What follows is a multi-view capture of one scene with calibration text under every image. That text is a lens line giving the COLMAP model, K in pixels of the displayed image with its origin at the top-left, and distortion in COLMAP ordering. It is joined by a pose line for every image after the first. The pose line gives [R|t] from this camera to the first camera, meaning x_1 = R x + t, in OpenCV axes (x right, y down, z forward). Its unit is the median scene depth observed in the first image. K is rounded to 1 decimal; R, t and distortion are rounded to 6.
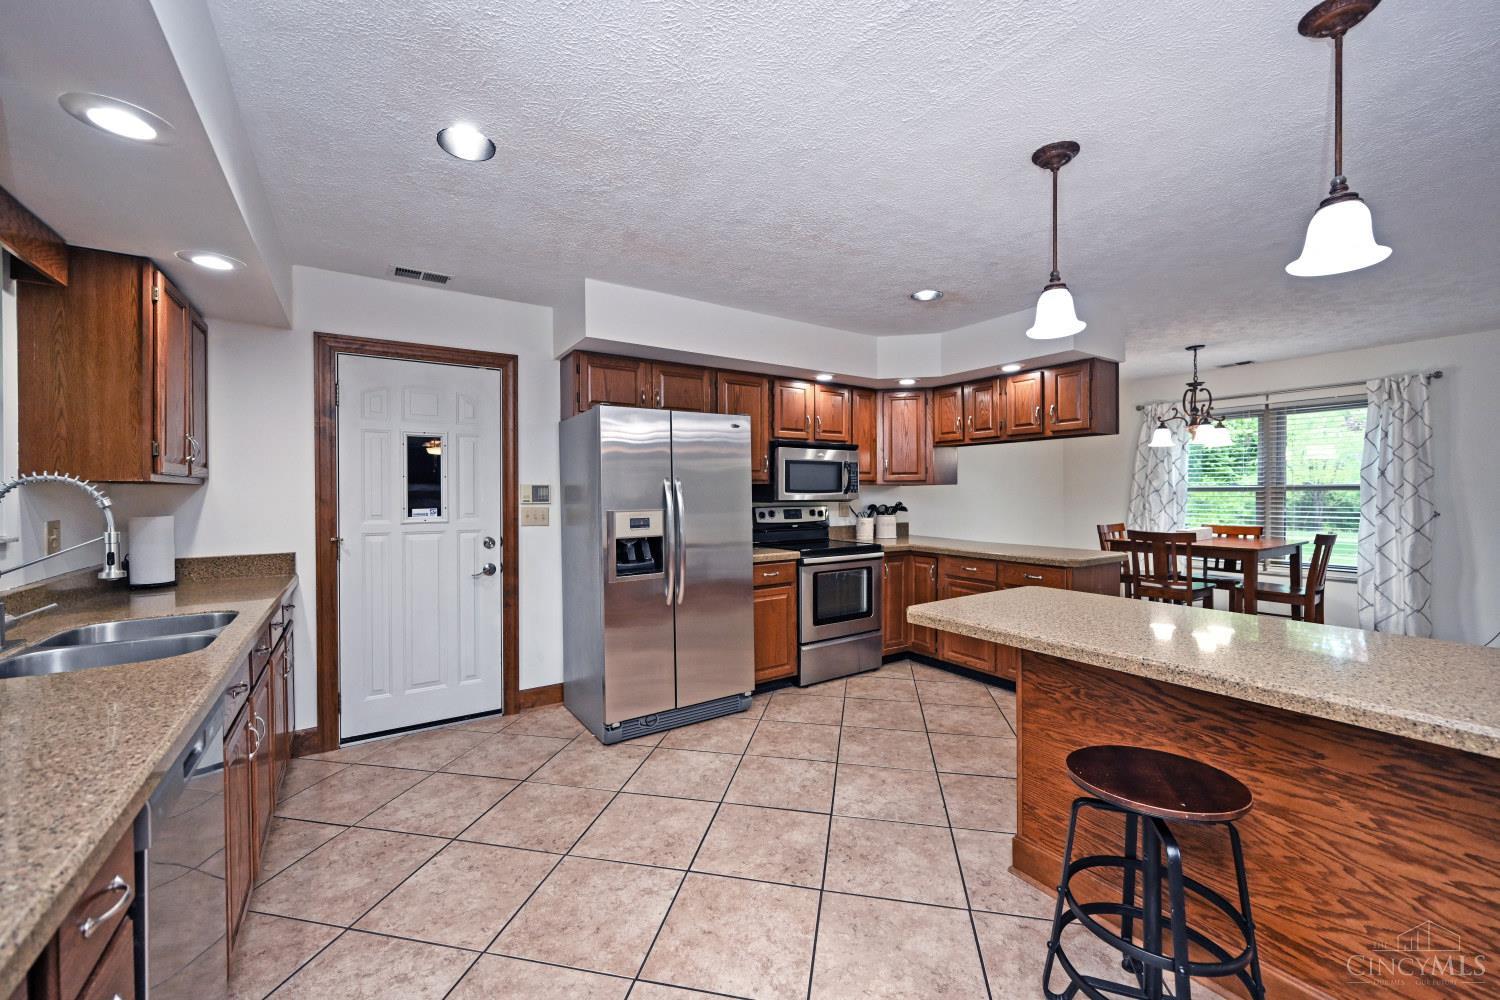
lens RADIAL K [[592.7, 0, 741.6], [0, 592.7, 497.1], [0, 0, 1]] dist [0.000148, -0.001085]
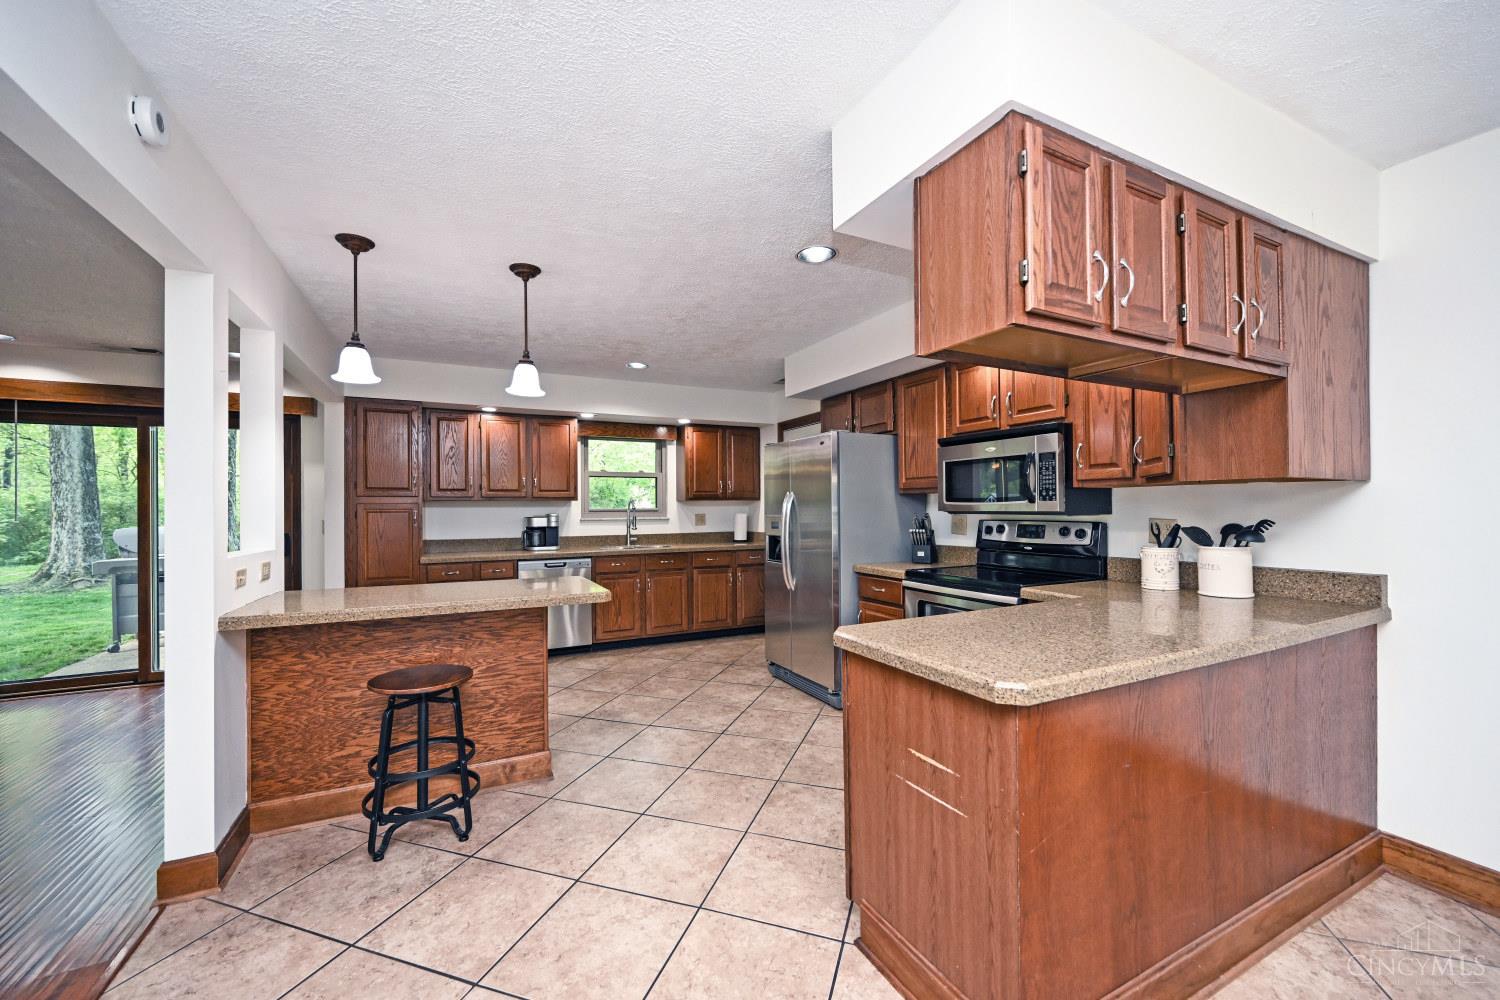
lens RADIAL K [[592.7, 0, 753.7], [0, 592.7, 506.5], [0, 0, 1]] dist [0.000148, -0.001085]
pose [[-0.117139, 0.003296, -0.993110, 1.149070], [0.000503, 0.999995, 0.003259, -0.005165], [0.993115, -0.000118, -0.117140, 1.045884]]
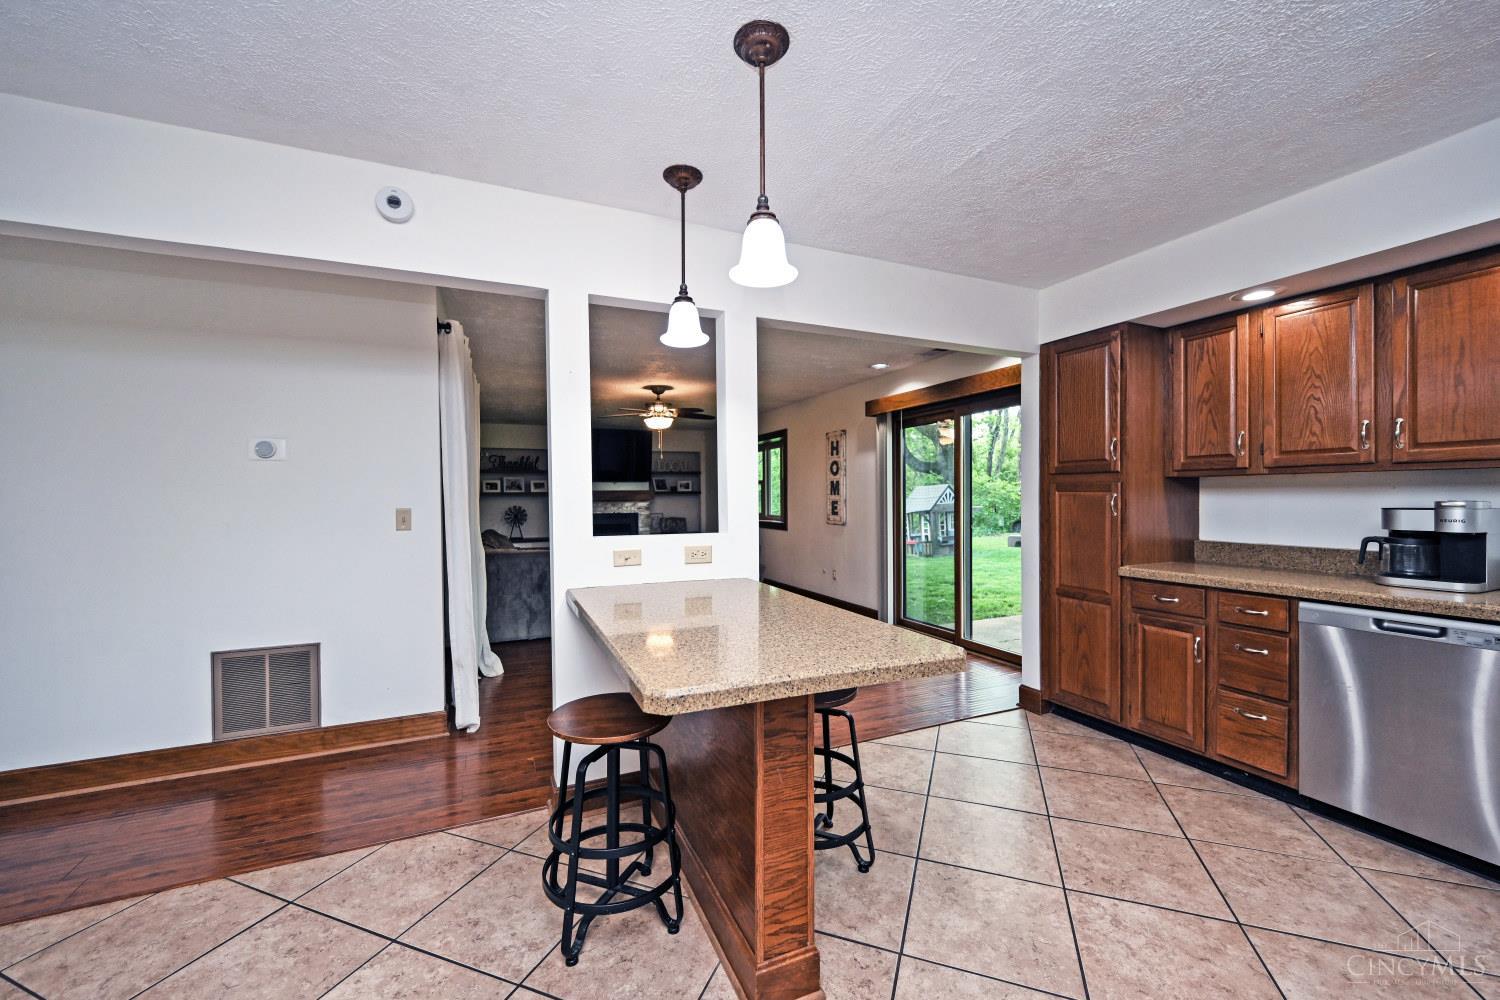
lens RADIAL K [[592.7, 0, 734.2], [0, 592.7, 501.7], [0, 0, 1]] dist [0.000148, -0.001085]
pose [[-0.985584, 0.012705, 0.168708, 0.273357], [0.015717, 0.999740, 0.016529, -0.002805], [-0.168454, 0.018943, -0.985528, 1.085140]]
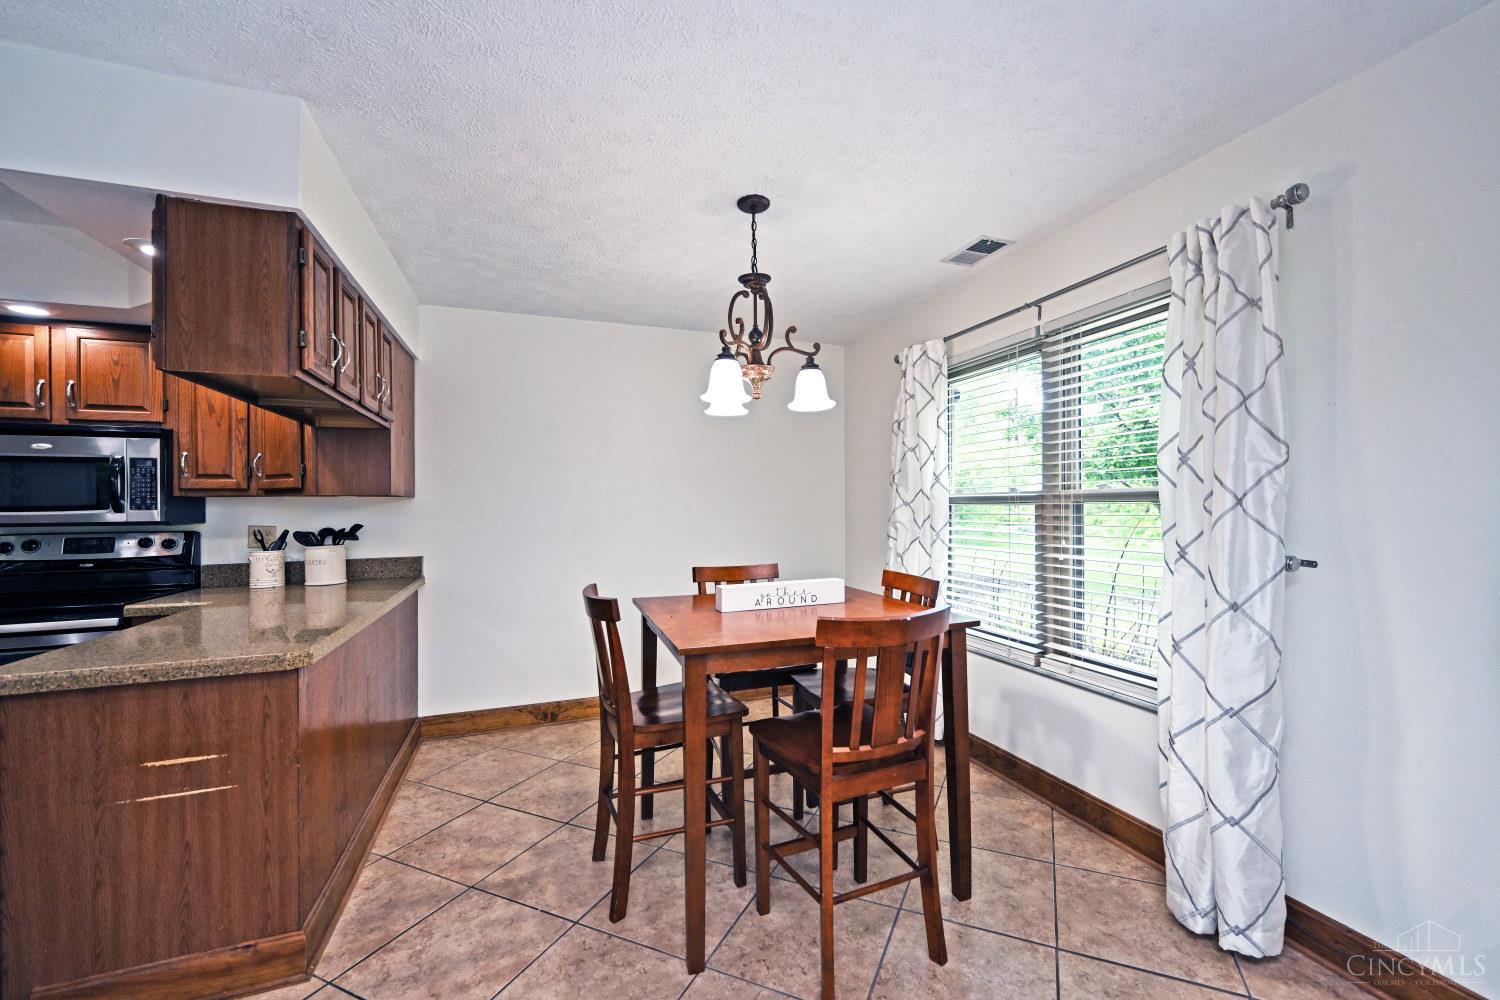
lens RADIAL K [[592.7, 0, 774.1], [0, 592.7, 507.7], [0, 0, 1]] dist [0.000148, -0.001085]
pose [[0.979230, -0.003323, -0.202727, 1.244974], [0.002691, 0.999991, -0.003397, -0.008304], [0.202737, 0.002781, 0.979229, 0.758289]]
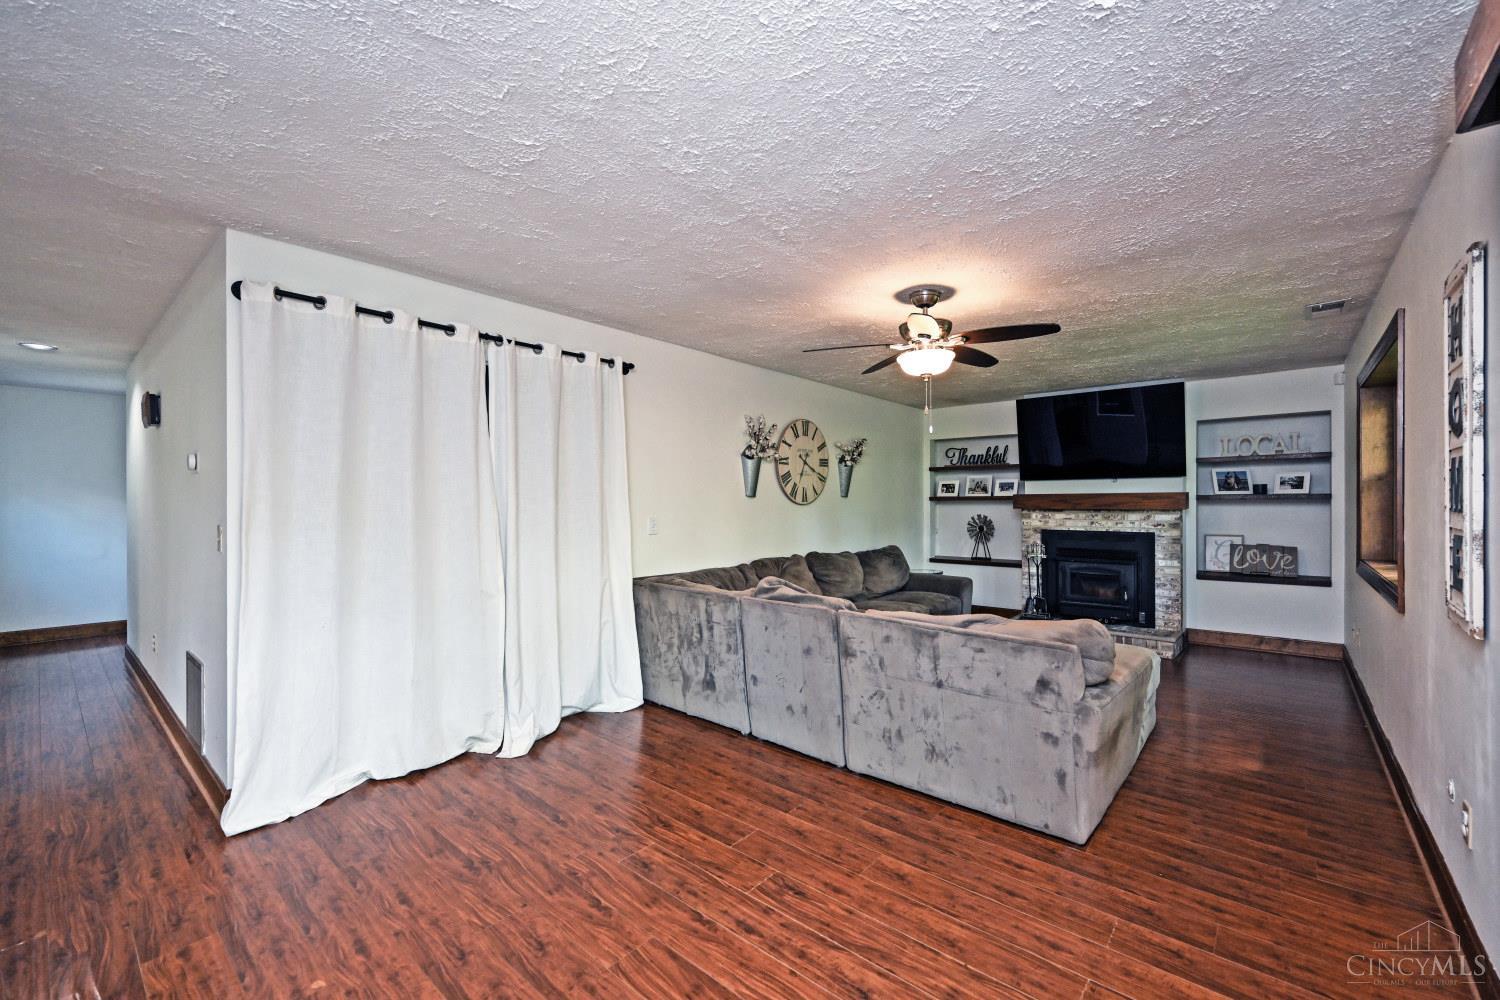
lens RADIAL K [[592.7, 0, 782.4], [0, 592.7, 500.9], [0, 0, 1]] dist [0.000148, -0.001085]
pose [[-0.306414, 0.004691, 0.951887, -0.016028], [0.010441, 0.999944, -0.001567, -0.003819], [-0.951841, 0.009458, -0.306445, -0.244770]]
